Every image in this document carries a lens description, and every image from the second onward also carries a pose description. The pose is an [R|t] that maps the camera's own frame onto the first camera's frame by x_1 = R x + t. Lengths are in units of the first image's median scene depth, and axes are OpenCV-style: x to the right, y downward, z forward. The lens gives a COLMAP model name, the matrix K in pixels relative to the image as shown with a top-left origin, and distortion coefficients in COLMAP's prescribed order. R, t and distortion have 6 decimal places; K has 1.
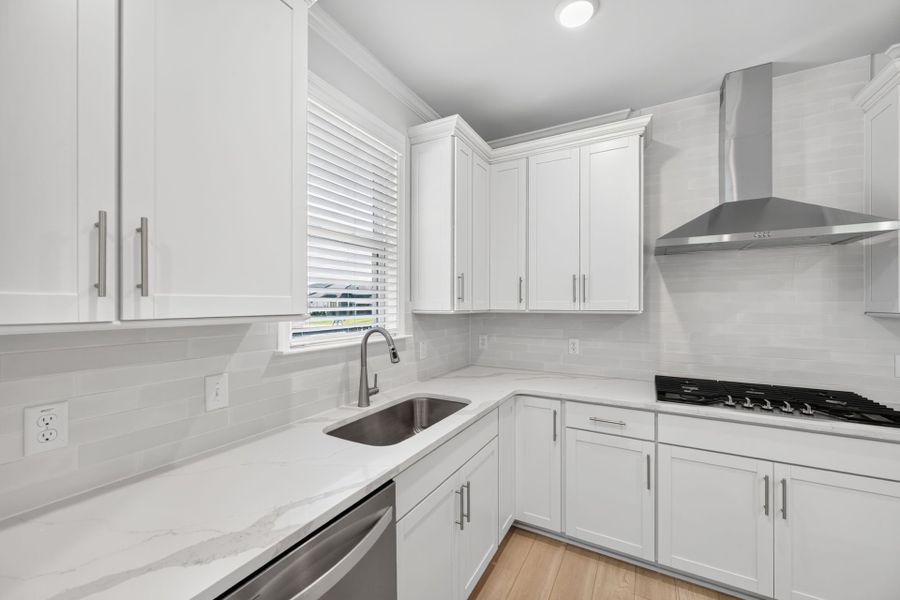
lens RADIAL K [[354.2, 0, 450.9], [0, 354.2, 302.5], [0, 0, 1]] dist [-0.001222, 0.000166]
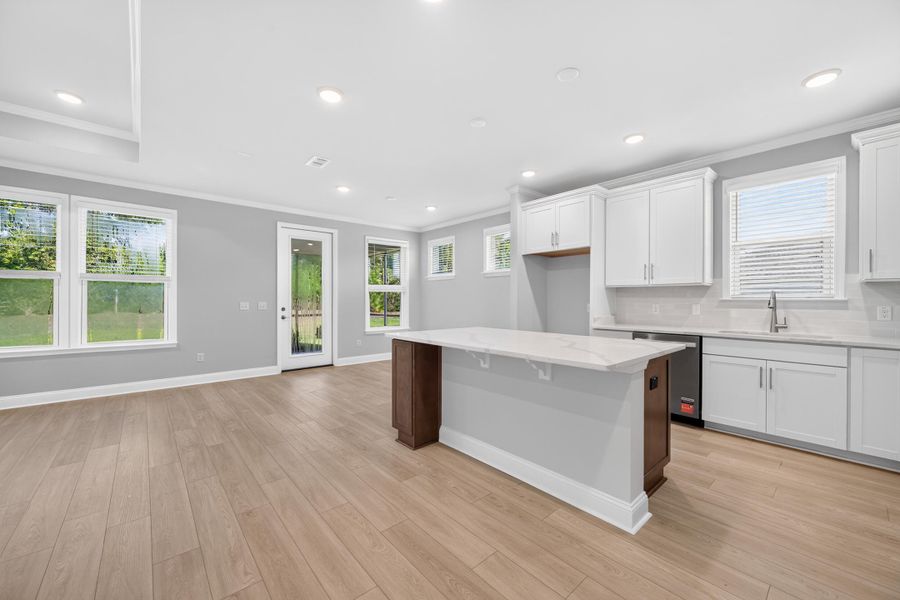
lens RADIAL K [[350.8, 0, 453.1], [0, 350.8, 300.7], [0, 0, 1]] dist [-0.003441, -0.000422]
pose [[-0.327043, -0.001979, -0.945007, 1.759284], [0.000613, 0.999997, -0.002306, 0.107722], [0.945009, -0.001333, -0.327041, -0.002162]]
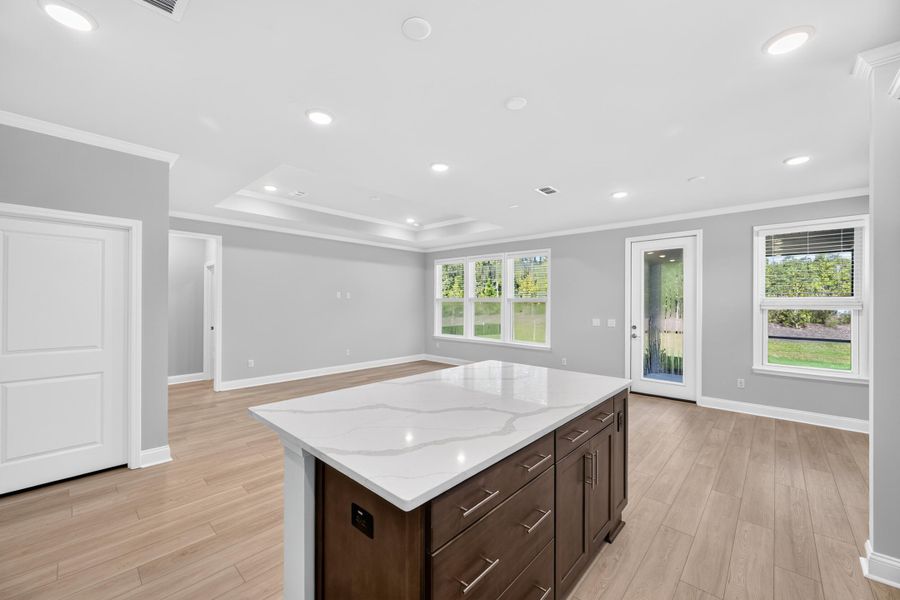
lens RADIAL K [[354.2, 0, 450.9], [0, 354.2, 302.5], [0, 0, 1]] dist [-0.001222, 0.000166]
pose [[-0.973360, -0.009533, 0.229083, 0.295326], [-0.010521, 0.999940, -0.003092, 0.000148], [-0.229039, -0.005420, -0.973402, 0.767468]]
